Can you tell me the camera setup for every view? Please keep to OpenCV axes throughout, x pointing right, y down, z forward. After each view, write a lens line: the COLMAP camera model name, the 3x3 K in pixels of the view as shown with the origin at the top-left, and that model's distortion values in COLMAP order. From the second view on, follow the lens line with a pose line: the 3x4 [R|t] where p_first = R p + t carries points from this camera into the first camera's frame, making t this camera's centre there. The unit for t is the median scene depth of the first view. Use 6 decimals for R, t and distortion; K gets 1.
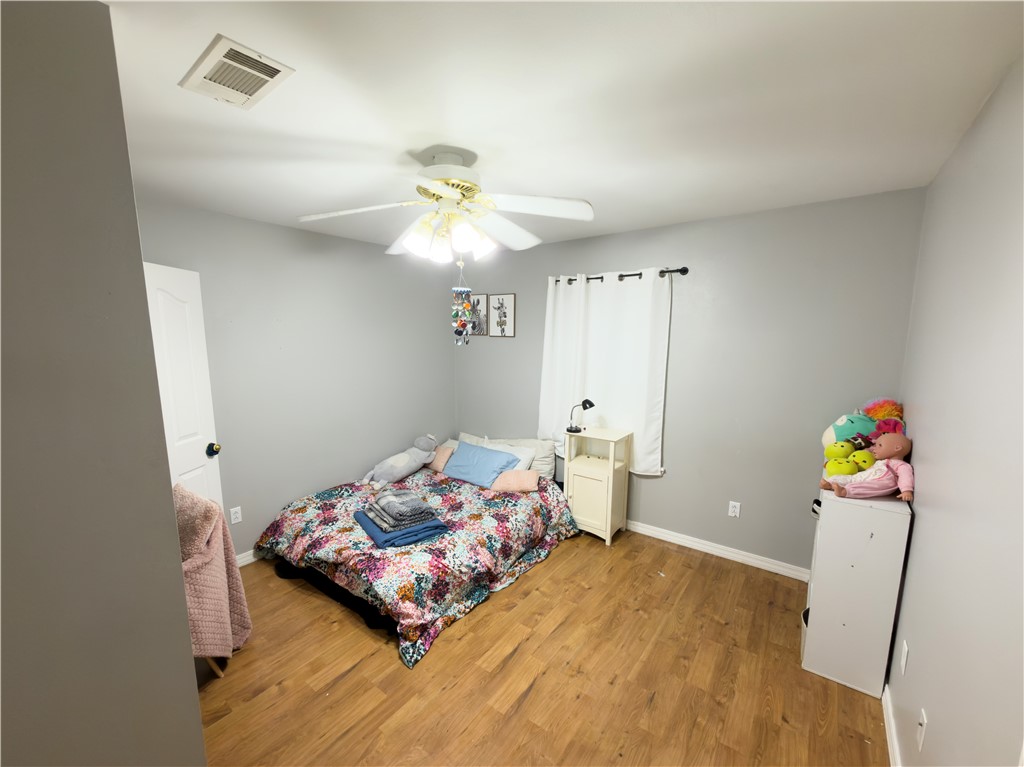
lens RADIAL K [[417.9, 0, 493.7], [0, 417.9, 408.0], [0, 0, 1]] dist [0.001060, 0.000044]
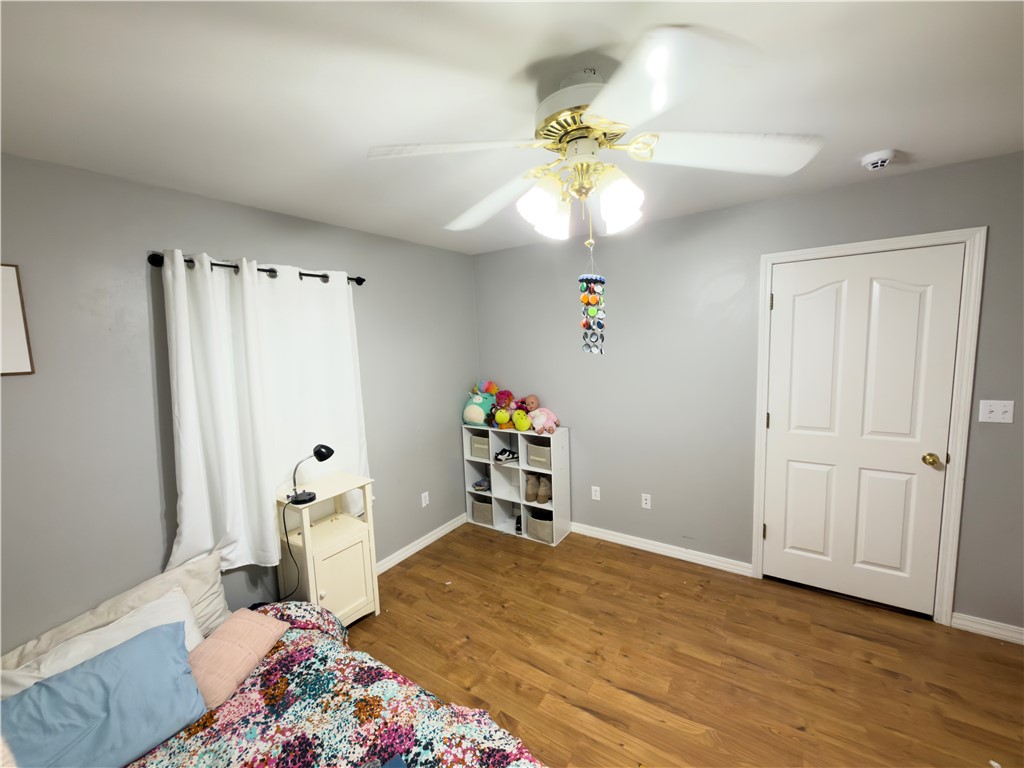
lens RADIAL K [[406.3, 0, 512.0], [0, 406.3, 384.0], [0, 0, 1]] dist [0.007345, 0.000060]
pose [[-0.082062, -0.106244, 0.990948, -0.634854], [0.211072, 0.969894, 0.121466, -0.183181], [-0.974020, 0.219129, -0.057167, 0.956844]]
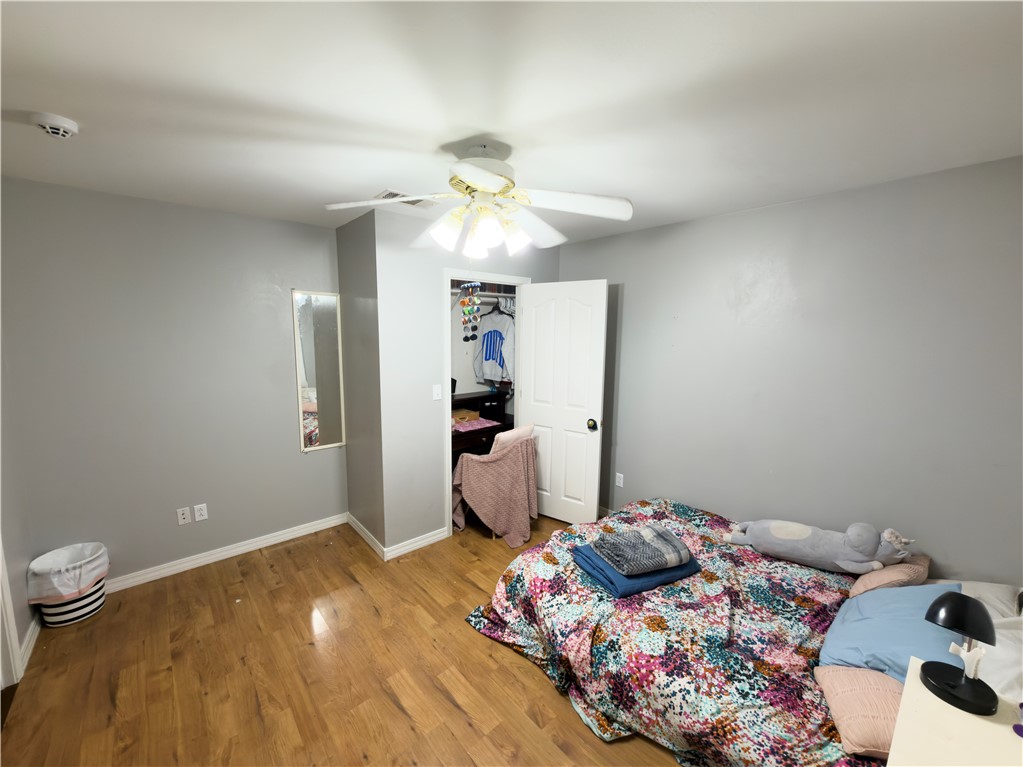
lens RADIAL K [[405.9, 0, 511.5], [0, 405.9, 383.5], [0, 0, 1]] dist [0.007345, 0.000060]
pose [[-0.179039, 0.135802, -0.974424, 0.685633], [-0.176907, 0.969841, 0.167668, -0.196304], [0.967806, 0.202402, -0.149615, 1.002601]]
